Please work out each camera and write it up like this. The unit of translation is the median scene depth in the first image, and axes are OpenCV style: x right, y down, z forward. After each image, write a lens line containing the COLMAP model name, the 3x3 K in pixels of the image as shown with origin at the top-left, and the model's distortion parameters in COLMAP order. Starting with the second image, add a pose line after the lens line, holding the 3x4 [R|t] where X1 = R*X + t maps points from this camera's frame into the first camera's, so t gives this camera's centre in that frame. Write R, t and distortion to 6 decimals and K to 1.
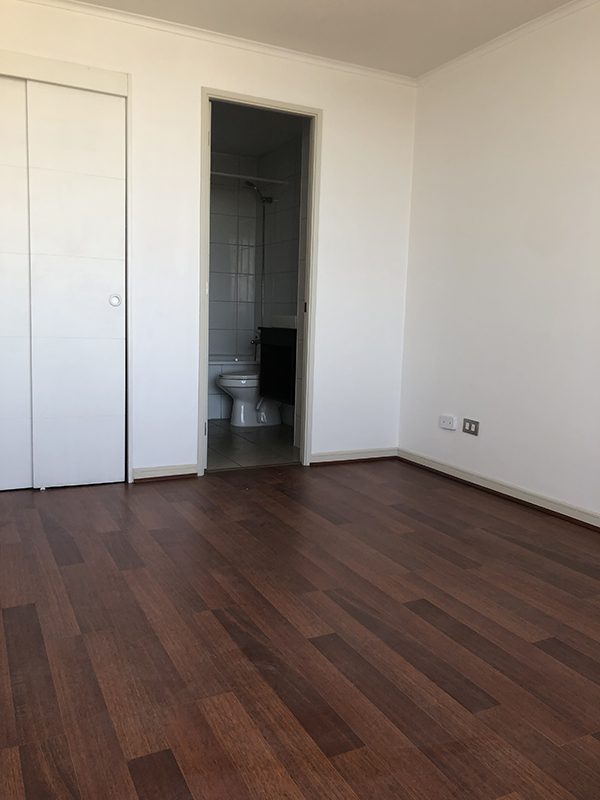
lens RADIAL K [[655.0, 0, 311.7], [0, 655.0, 395.5], [0, 0, 1]] dist [0.000941, -0.005026]
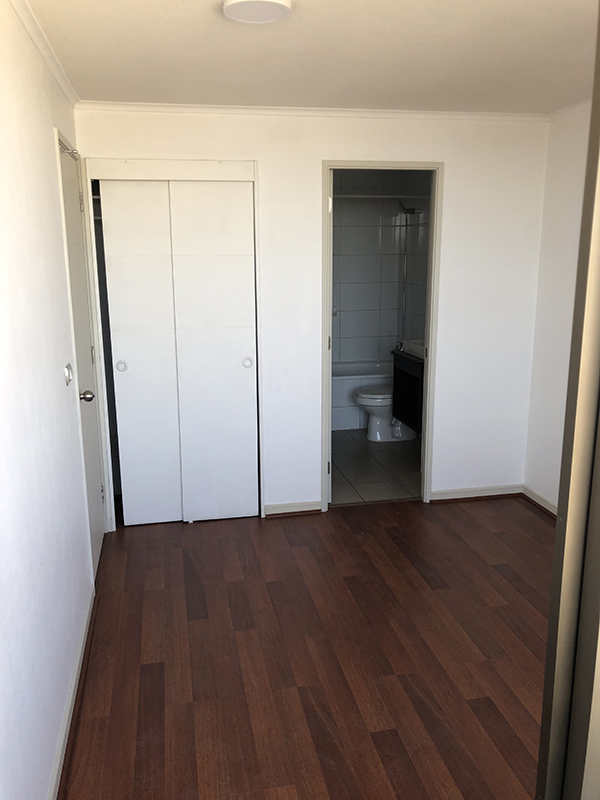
lens RADIAL K [[652.6, 0, 300.0], [0, 652.6, 400.0], [0, 0, 1]] dist [0.001184, 0.000297]
pose [[0.961432, 0.023013, -0.274080, 0.109890], [-0.000012, 0.996497, 0.083628, -0.196200], [0.275044, -0.080399, 0.958064, -0.066615]]
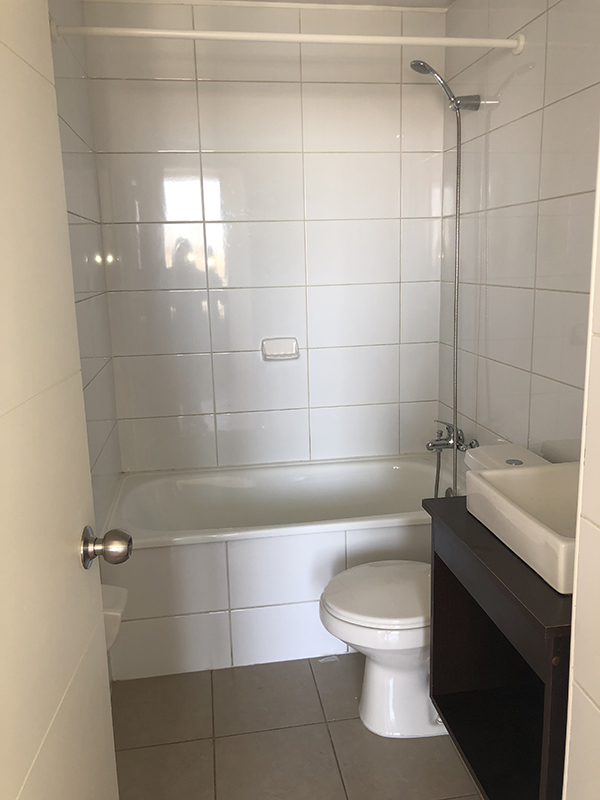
lens RADIAL K [[661.7, 0, 300.0], [0, 661.7, 400.0], [0, 0, 1]] dist [0.000516, -0.008355]
pose [[0.946099, 0.009716, -0.323731, -0.065484], [0.014870, 0.997193, 0.073388, -0.307264], [0.323535, -0.074246, 0.943299, 1.189281]]
